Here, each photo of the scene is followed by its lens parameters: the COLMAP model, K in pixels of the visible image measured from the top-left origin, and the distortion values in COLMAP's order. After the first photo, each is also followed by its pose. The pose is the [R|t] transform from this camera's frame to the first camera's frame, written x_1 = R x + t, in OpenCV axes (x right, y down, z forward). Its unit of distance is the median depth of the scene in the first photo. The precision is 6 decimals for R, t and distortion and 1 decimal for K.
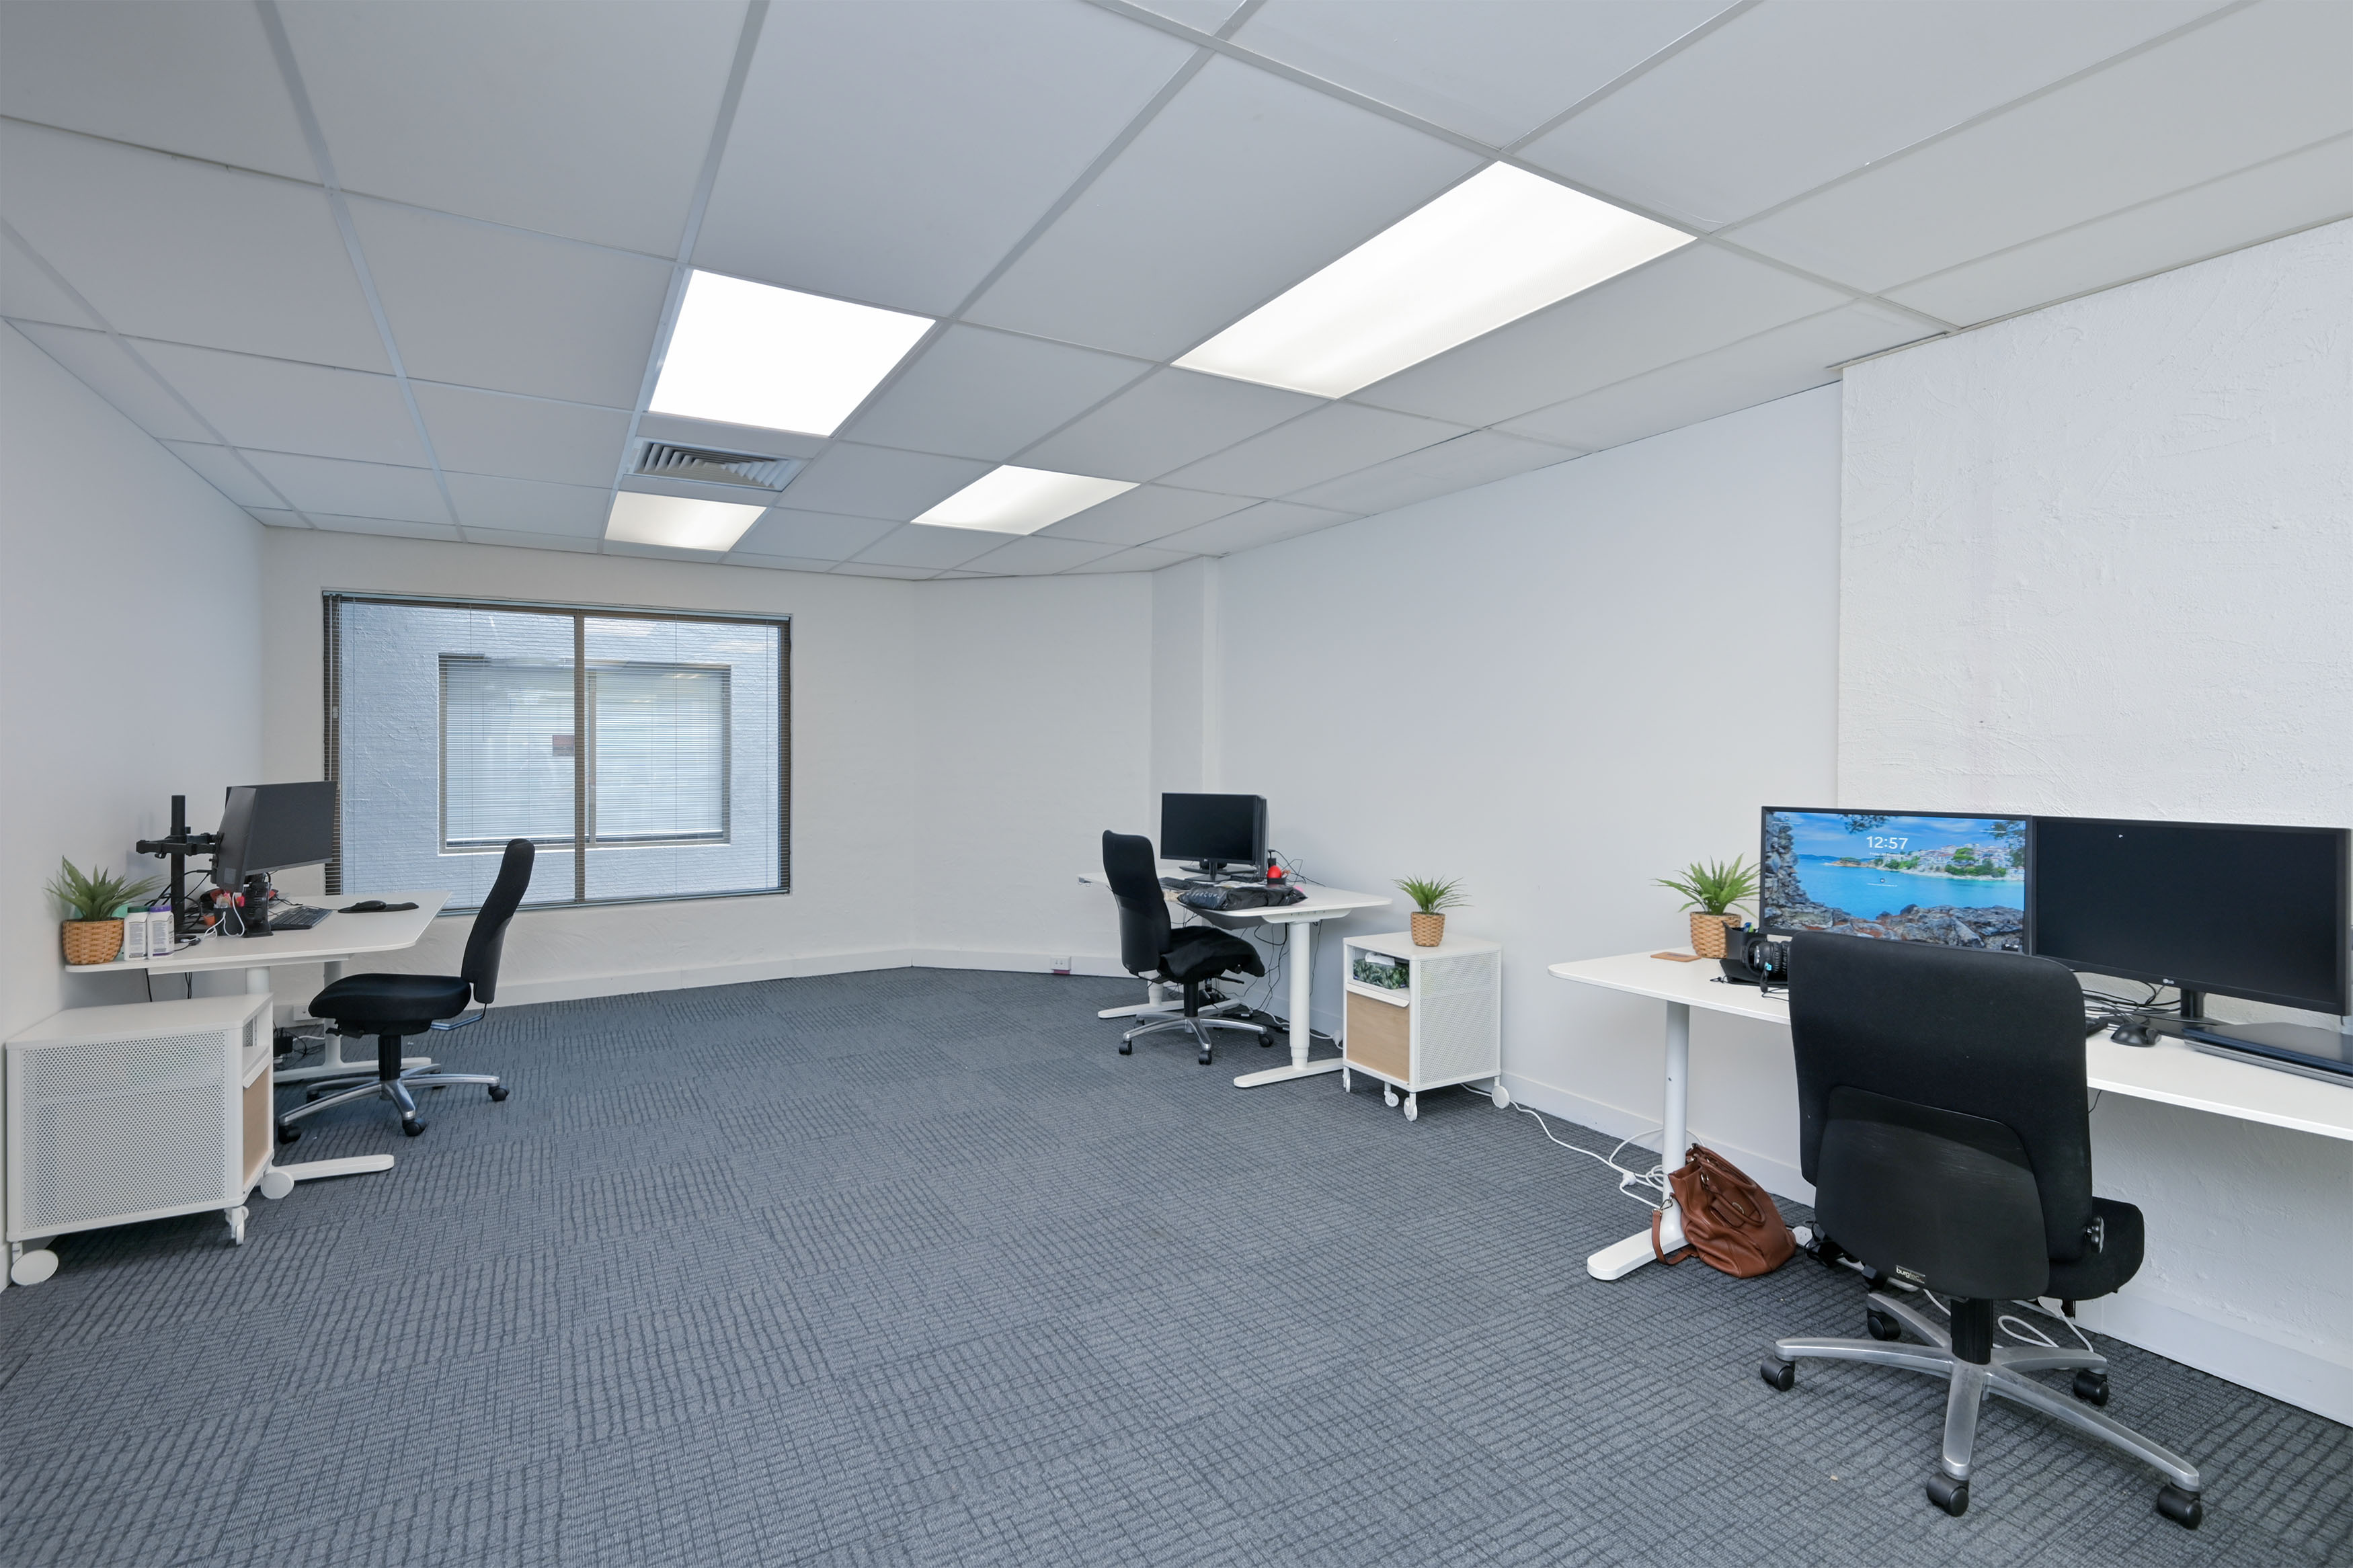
lens RADIAL K [[1094.4, 0, 1176.6], [0, 1094.4, 766.6], [0, 0, 1]] dist [0.001644, 0.000283]
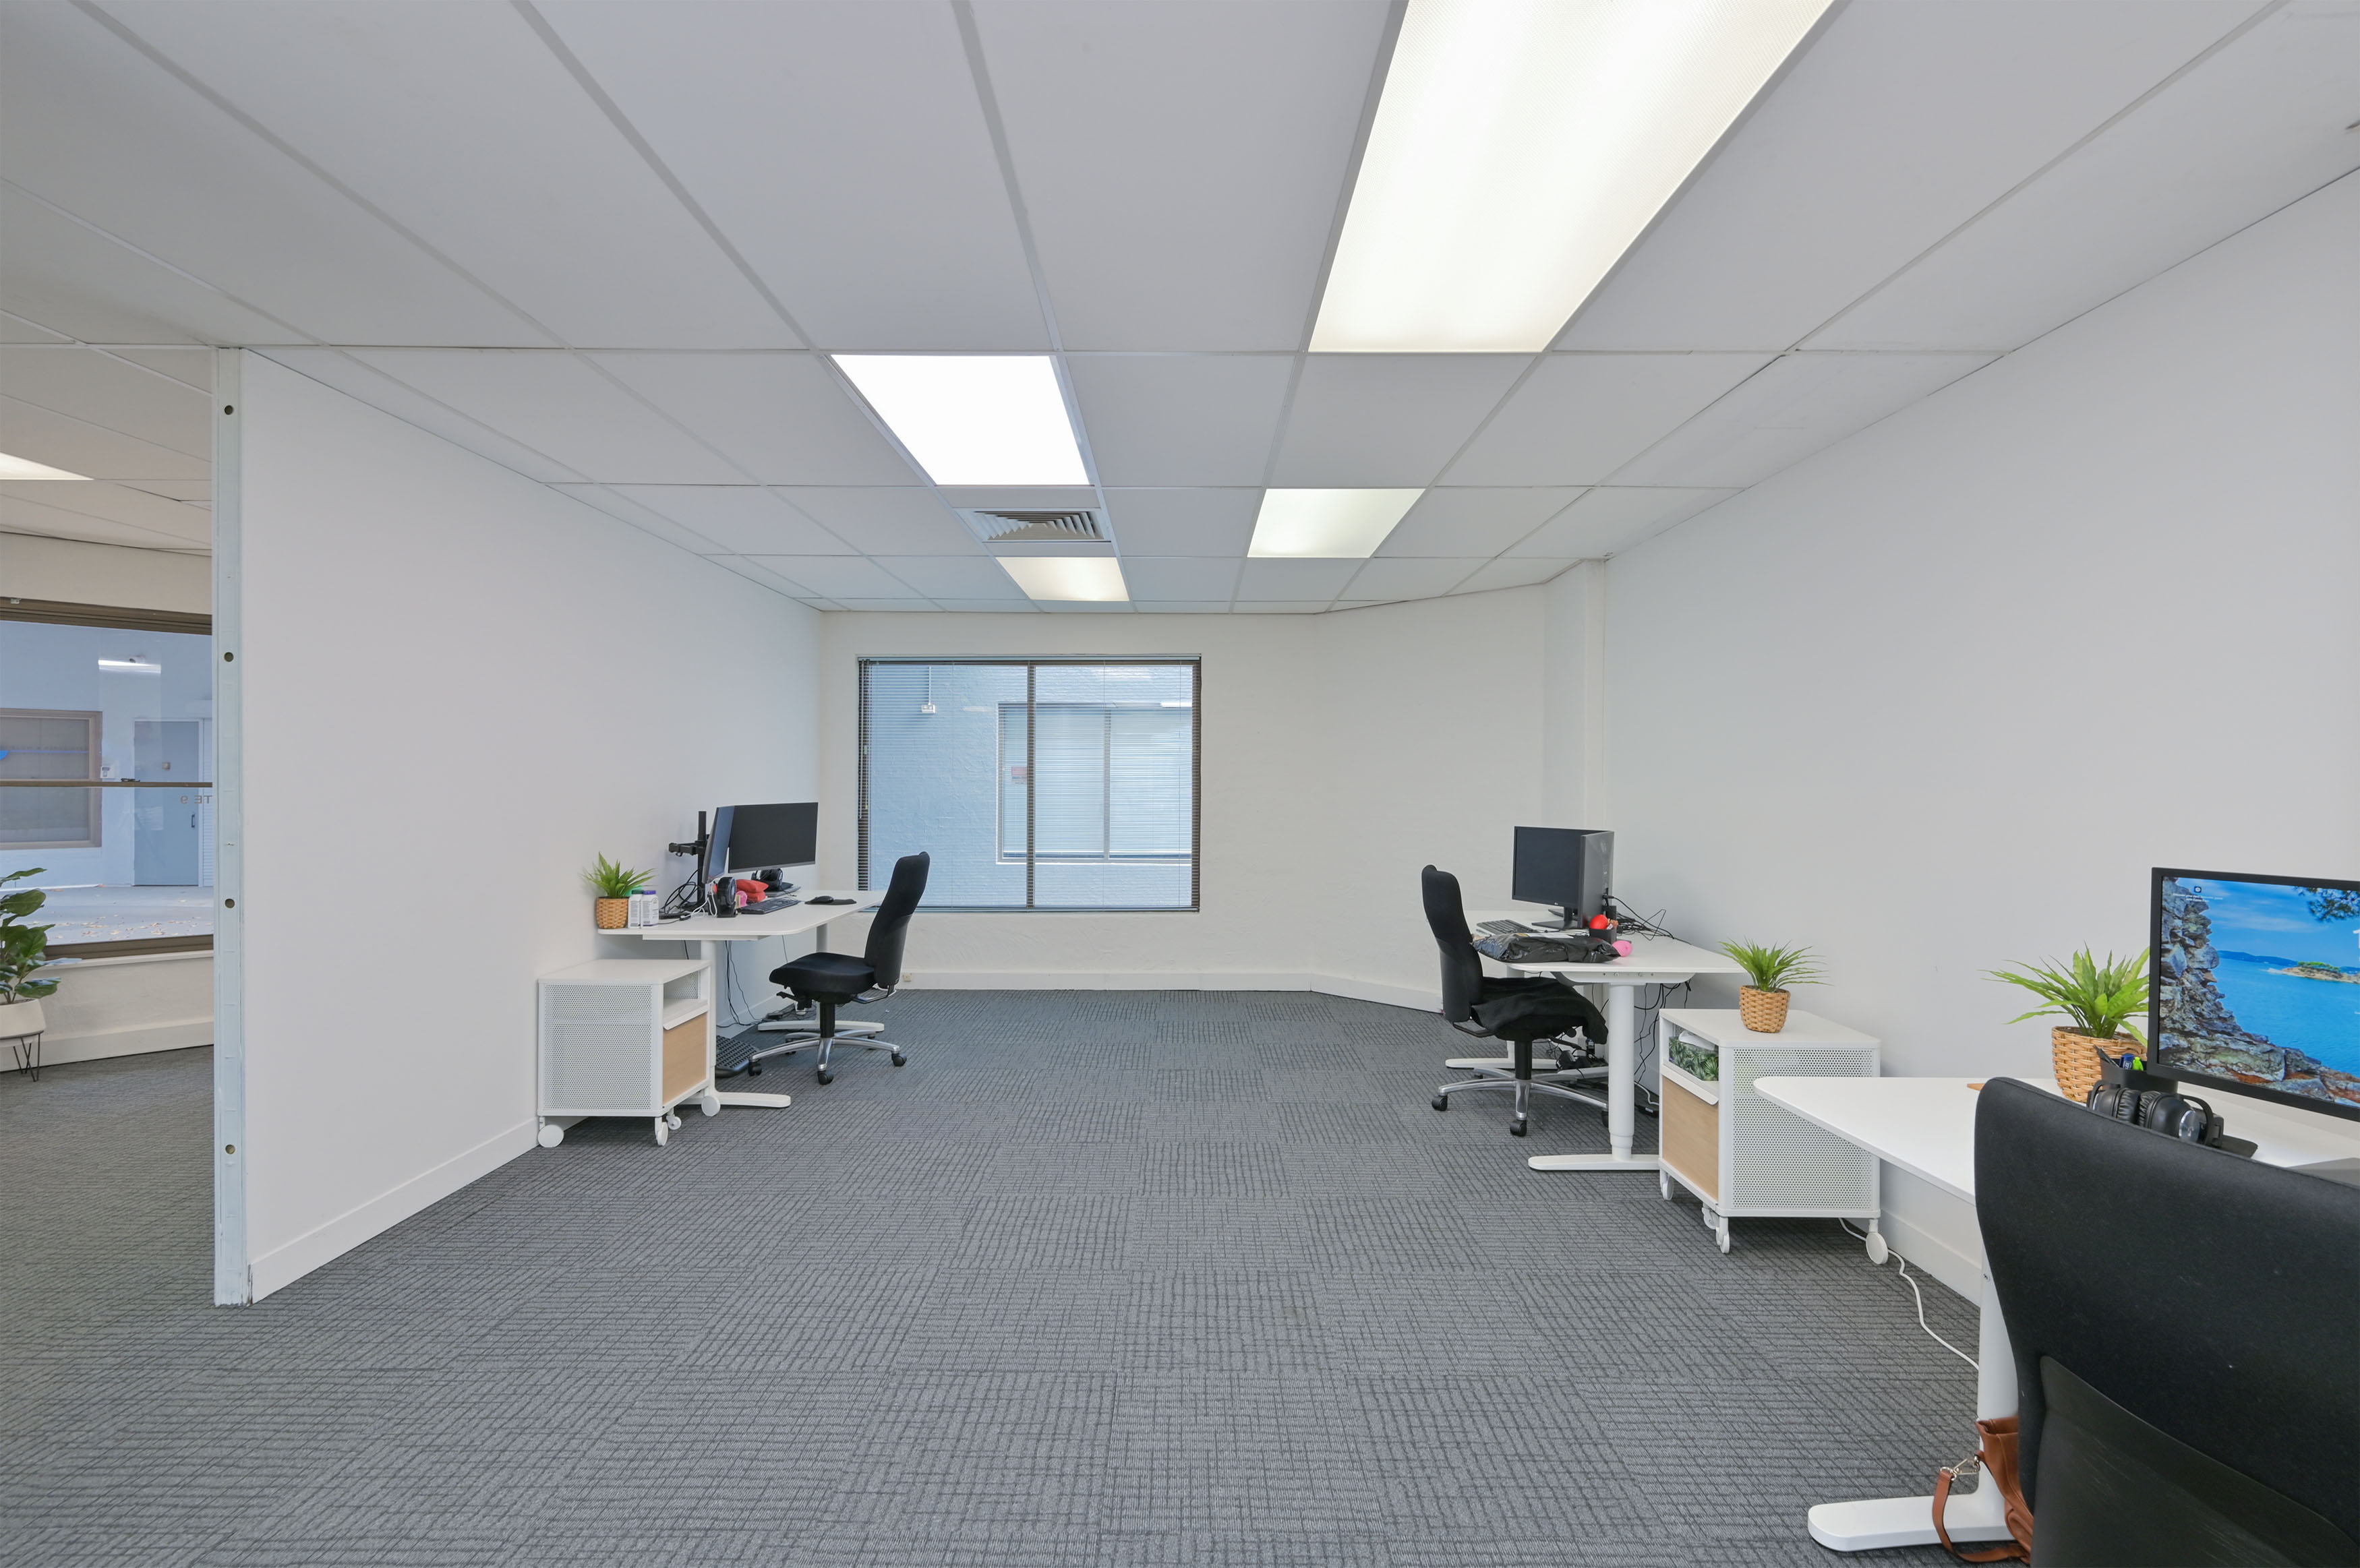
lens RADIAL K [[1054.2, 0, 1180.0], [0, 1054.2, 784.0], [0, 0, 1]] dist [0.000638, 0.000483]
pose [[0.862254, 0.002445, -0.506470, 0.260398], [-0.008438, 0.999919, -0.009538, -0.000311], [0.506406, 0.012498, 0.862205, 0.150656]]
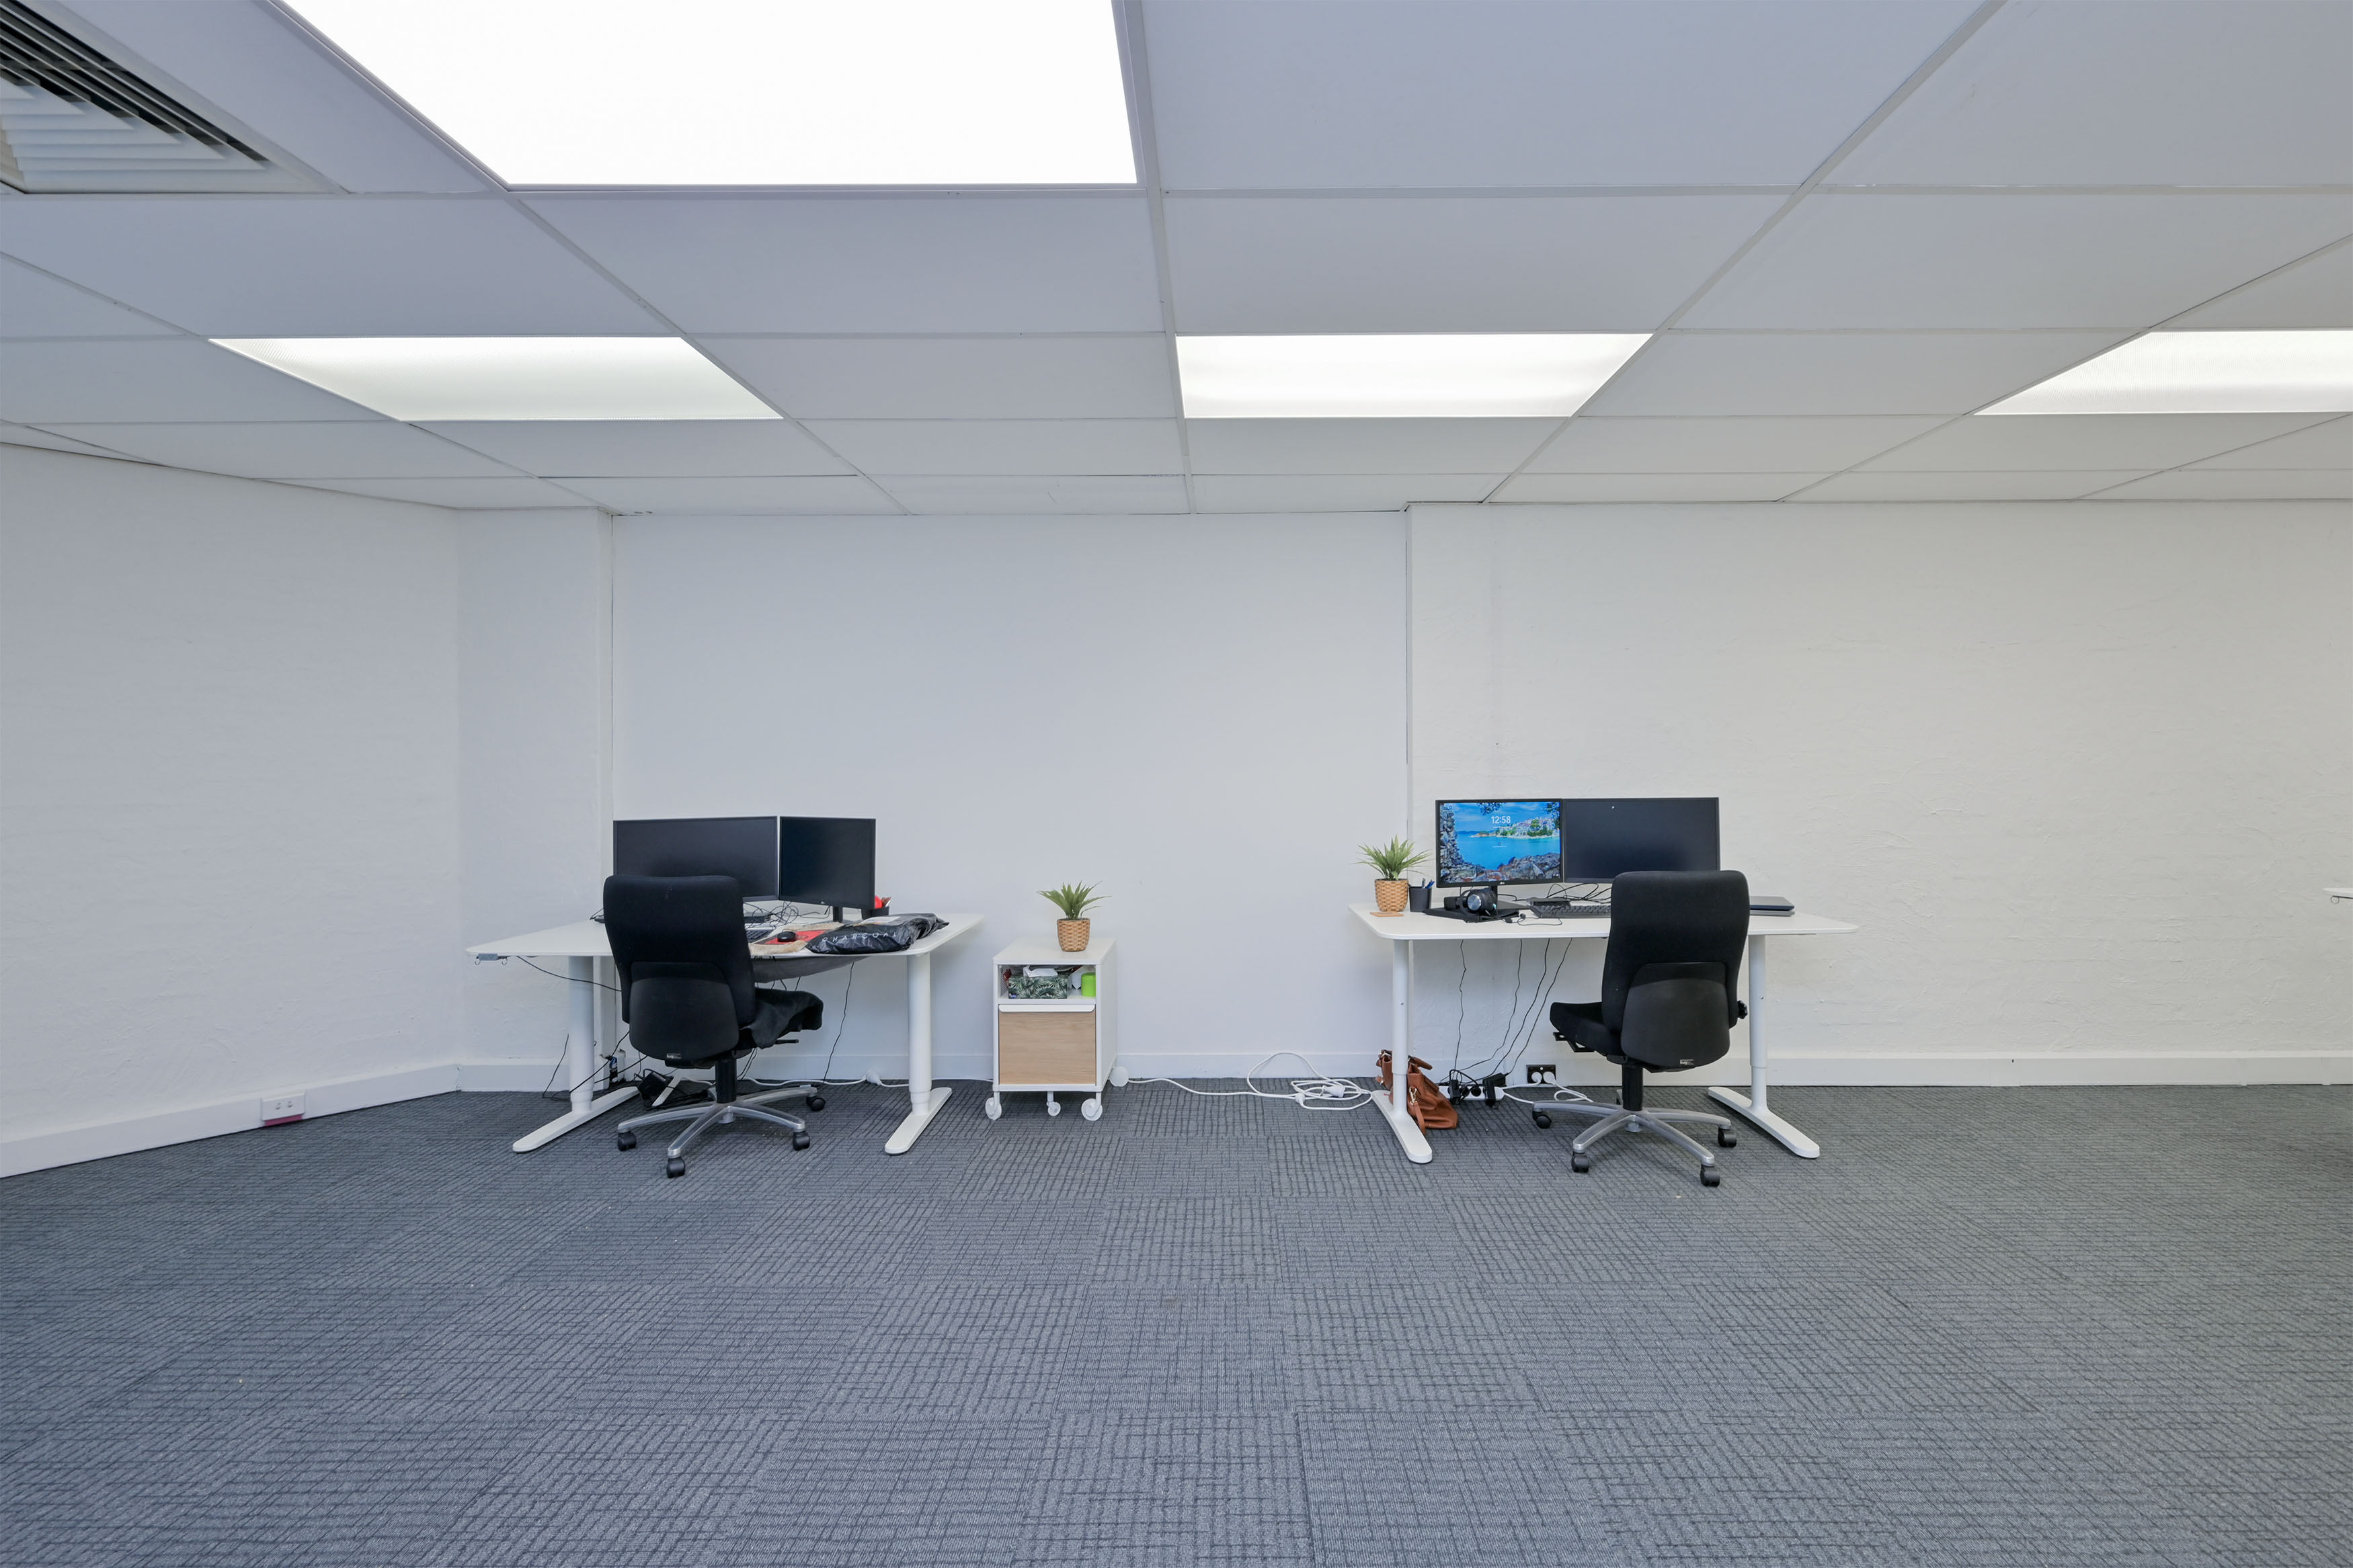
lens RADIAL K [[984.5, 0, 1220.8], [0, 984.5, 773.5], [0, 0, 1]] dist [0.000335, -0.000147]
pose [[0.504794, -0.010844, 0.863172, -0.526315], [0.015036, 0.999880, 0.003768, -0.005717], [-0.863109, 0.011077, 0.504896, 0.423474]]
